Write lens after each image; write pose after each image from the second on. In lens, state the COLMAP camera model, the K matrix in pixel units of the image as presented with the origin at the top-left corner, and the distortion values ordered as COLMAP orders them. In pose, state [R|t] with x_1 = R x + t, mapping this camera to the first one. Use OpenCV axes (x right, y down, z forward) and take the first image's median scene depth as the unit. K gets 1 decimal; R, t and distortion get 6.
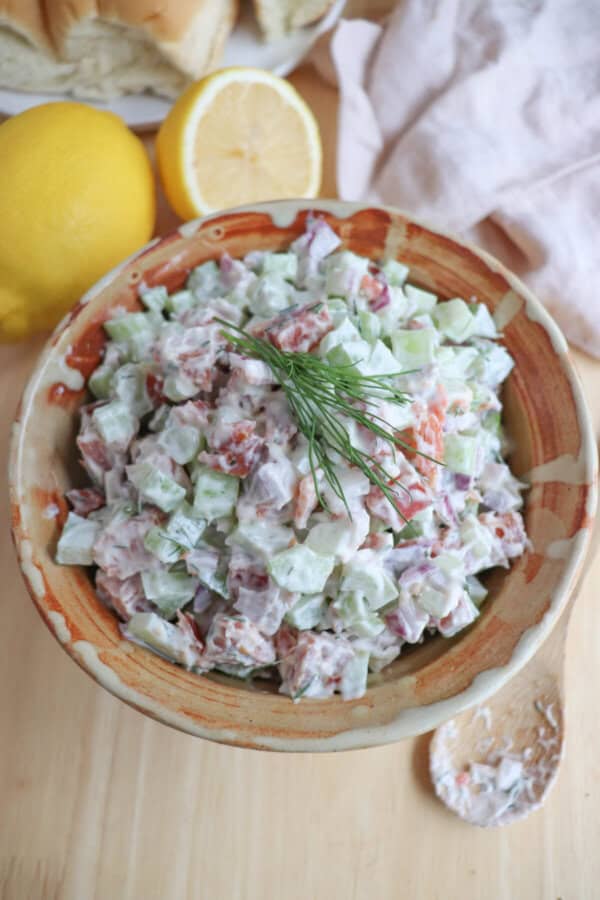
lens RADIAL K [[732.2, 0, 295.7], [0, 732.2, 457.5], [0, 0, 1]] dist [-0.121829, 0.007399]
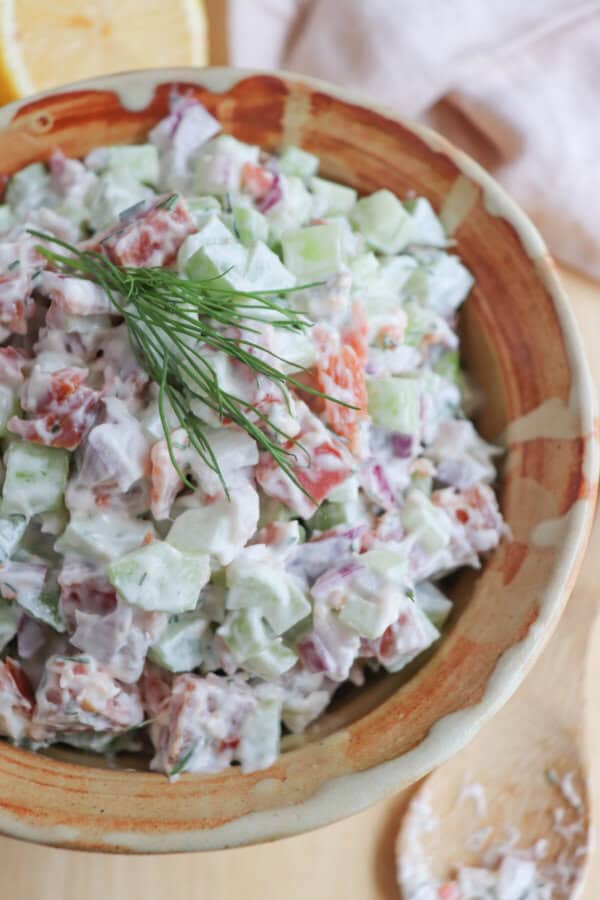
lens RADIAL K [[977.1, 0, 290.0], [0, 977.1, 456.6], [0, 0, 1]] dist [-0.065655, 0.000000]
pose [[0.997783, -0.060057, 0.028685, 0.099707], [0.061211, 0.997274, -0.041202, 0.079174], [-0.026132, 0.042866, 0.998739, 0.077844]]
